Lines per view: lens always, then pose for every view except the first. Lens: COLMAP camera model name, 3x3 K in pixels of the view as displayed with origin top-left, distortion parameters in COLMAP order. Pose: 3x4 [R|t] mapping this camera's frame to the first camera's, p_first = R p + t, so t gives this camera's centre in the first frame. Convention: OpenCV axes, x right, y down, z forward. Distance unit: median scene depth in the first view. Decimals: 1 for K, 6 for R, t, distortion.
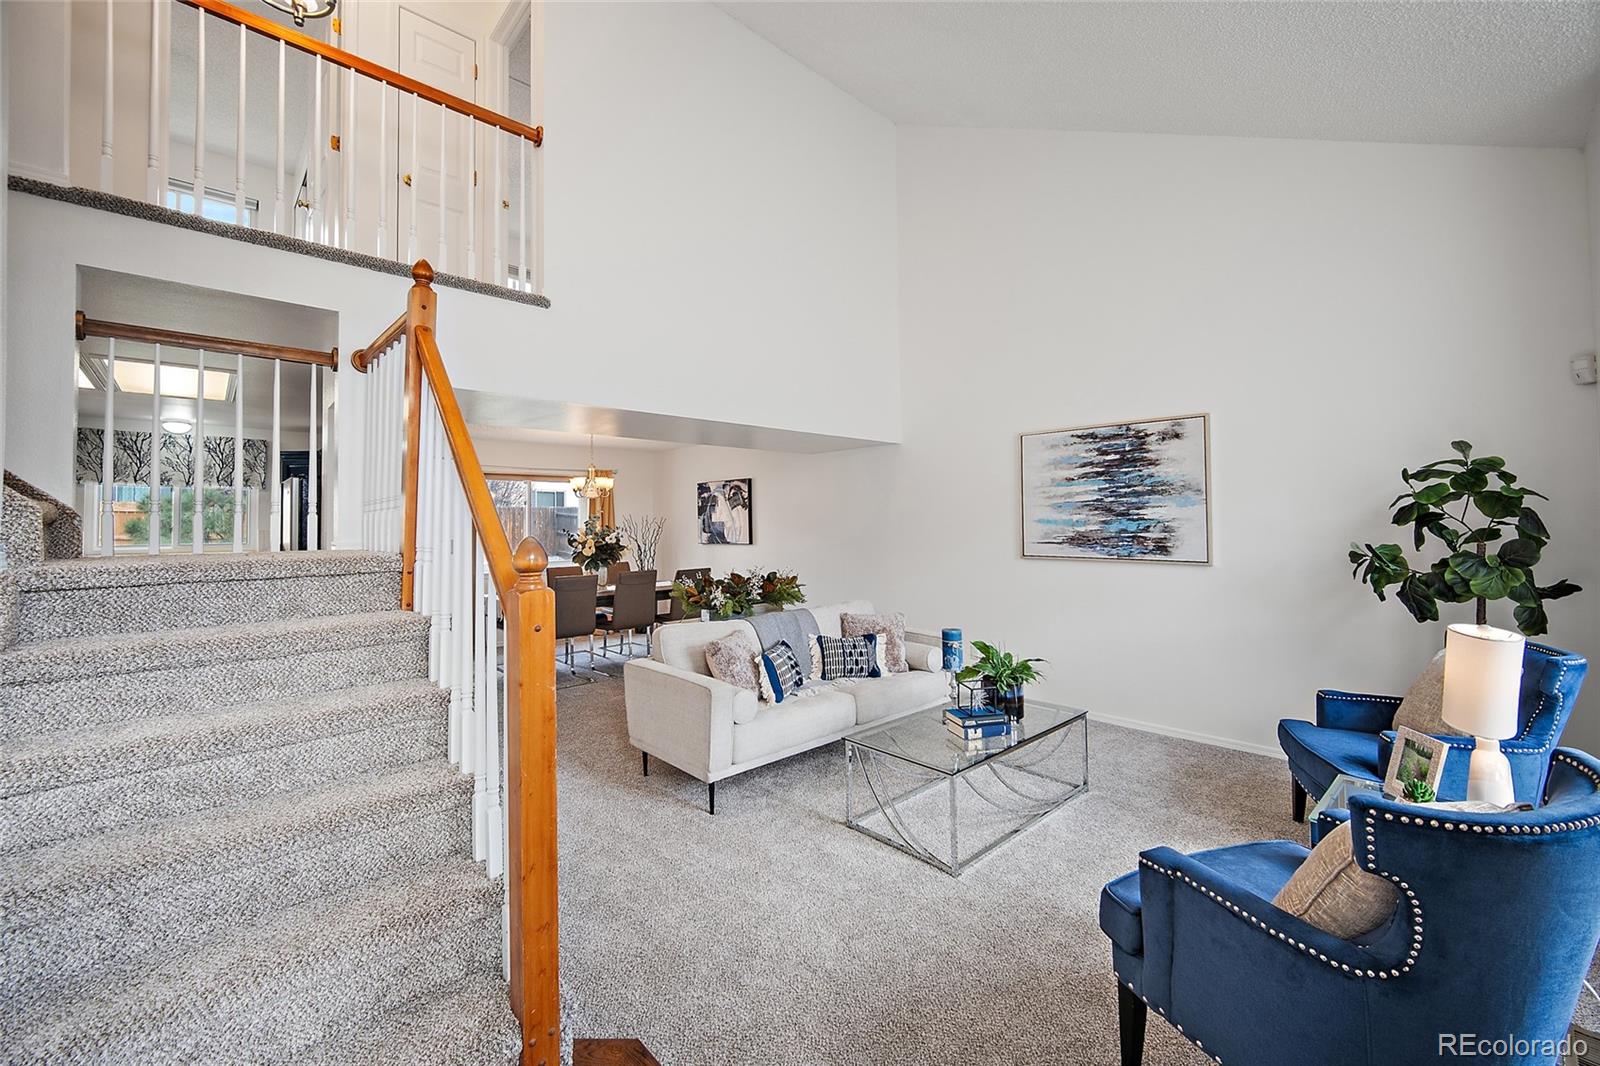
lens RADIAL K [[631.7, 0, 792.7], [0, 631.7, 503.9], [0, 0, 1]] dist [-0.005802, 0.000037]
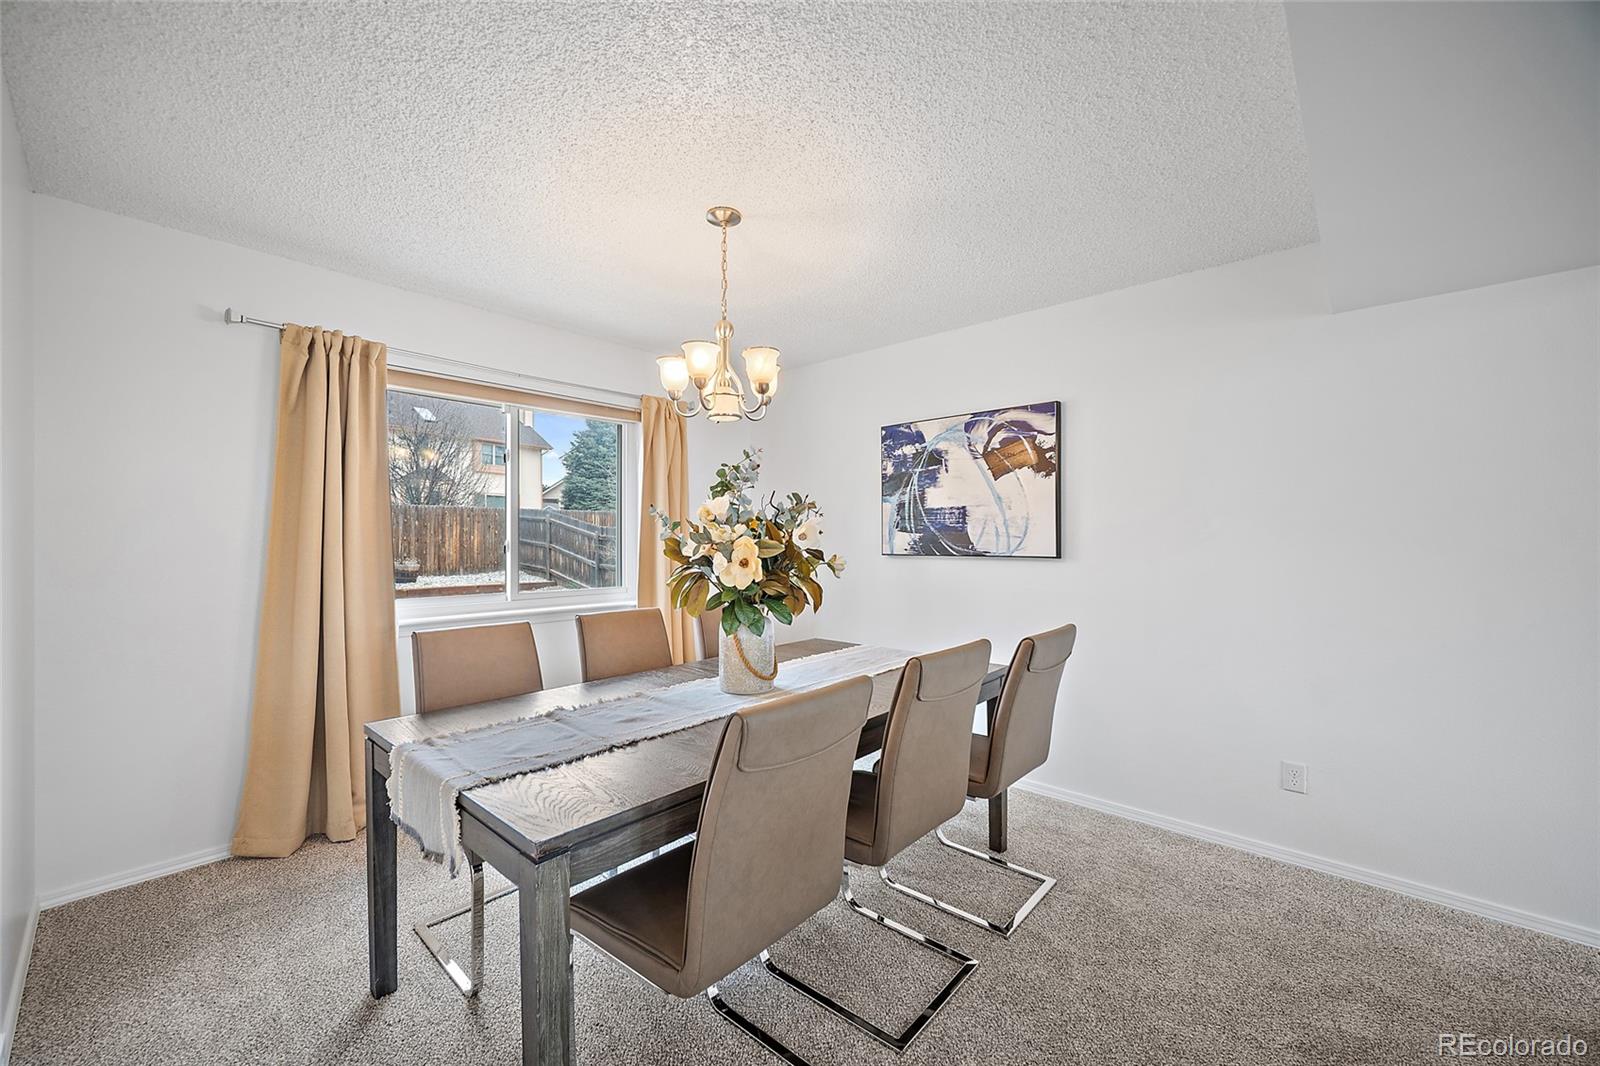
lens RADIAL K [[631.7, 0, 802.2], [0, 631.7, 538.6], [0, 0, 1]] dist [-0.005802, 0.000037]
pose [[0.996407, 0.013251, 0.083651, -0.258222], [-0.015901, 0.999390, 0.031094, 0.038150], [-0.083188, -0.032312, 0.996010, 0.559150]]
